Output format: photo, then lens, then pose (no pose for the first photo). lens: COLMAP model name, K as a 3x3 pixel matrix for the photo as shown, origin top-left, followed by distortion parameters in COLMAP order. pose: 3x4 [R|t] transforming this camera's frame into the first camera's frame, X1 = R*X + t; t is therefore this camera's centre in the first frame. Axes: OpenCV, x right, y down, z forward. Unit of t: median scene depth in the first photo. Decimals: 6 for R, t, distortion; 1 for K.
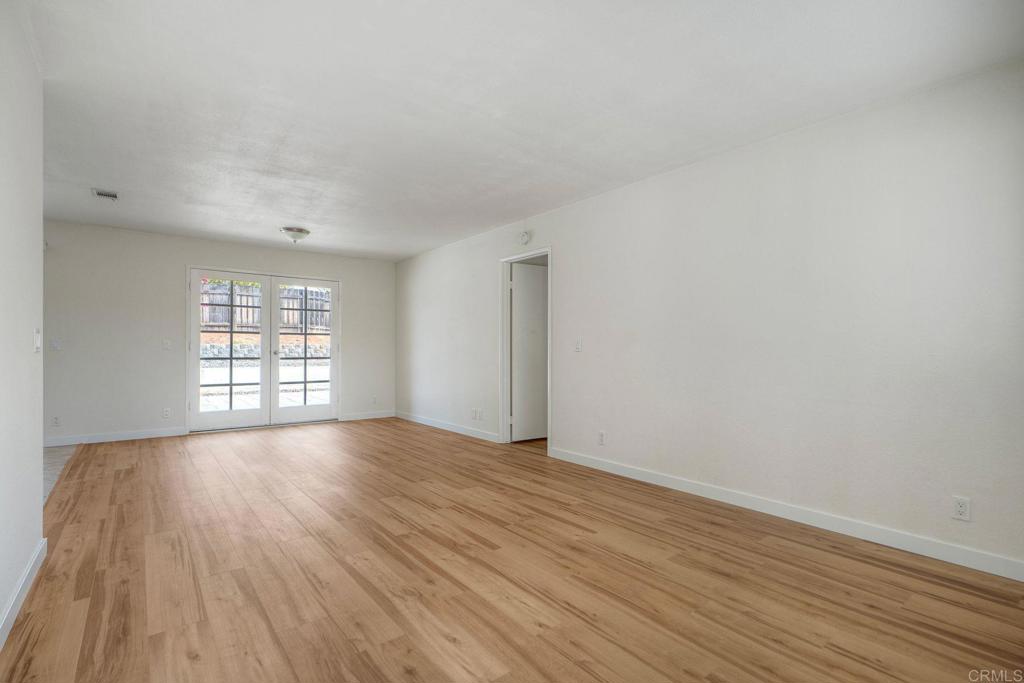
lens RADIAL K [[478.5, 0, 508.1], [0, 478.5, 342.1], [0, 0, 1]] dist [-0.004462, -0.000735]
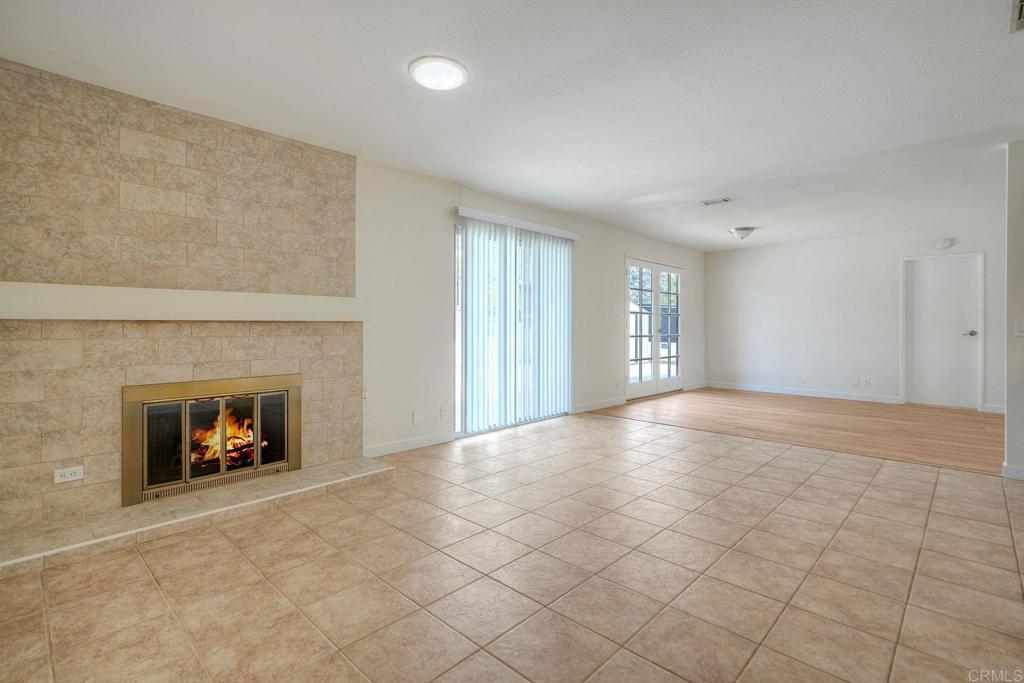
lens RADIAL K [[478.5, 0, 509.2], [0, 478.5, 323.9], [0, 0, 1]] dist [-0.004462, -0.000735]
pose [[0.990349, 0.007213, 0.138411, -2.054109], [-0.008336, 0.999937, 0.007538, -0.002546], [-0.138348, -0.008619, 0.990346, -0.163682]]
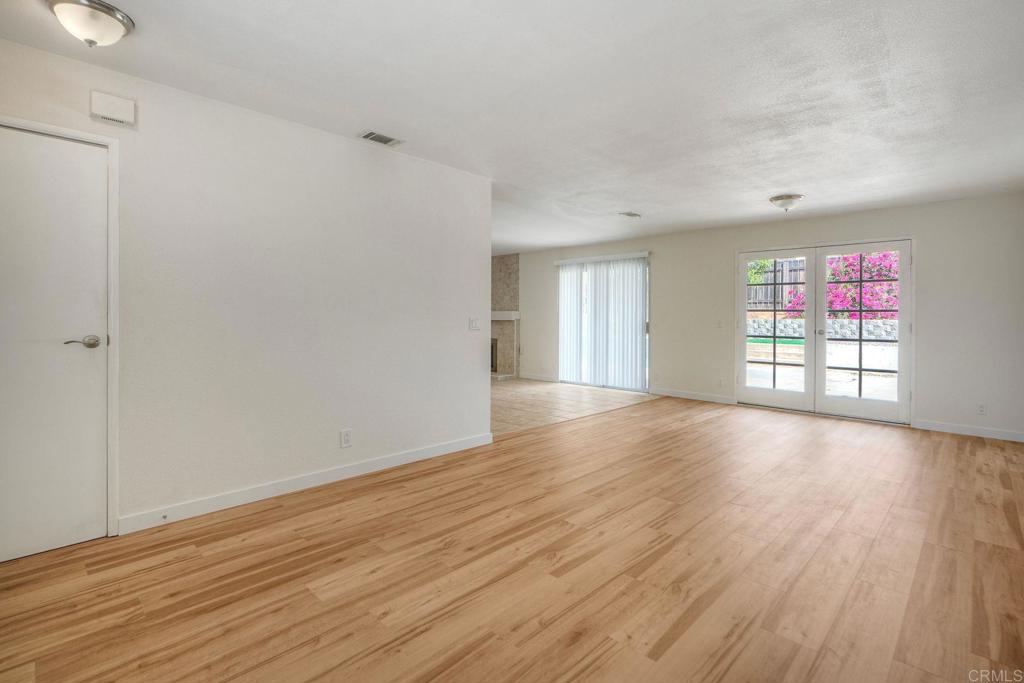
lens RADIAL K [[478.5, 0, 524.6], [0, 478.5, 316.5], [0, 0, 1]] dist [-0.004462, -0.000735]
pose [[0.159636, -0.001048, -0.987175, 0.633178], [0.003043, 0.999995, -0.000569, -0.018816], [0.987171, -0.002913, 0.159638, 0.645393]]
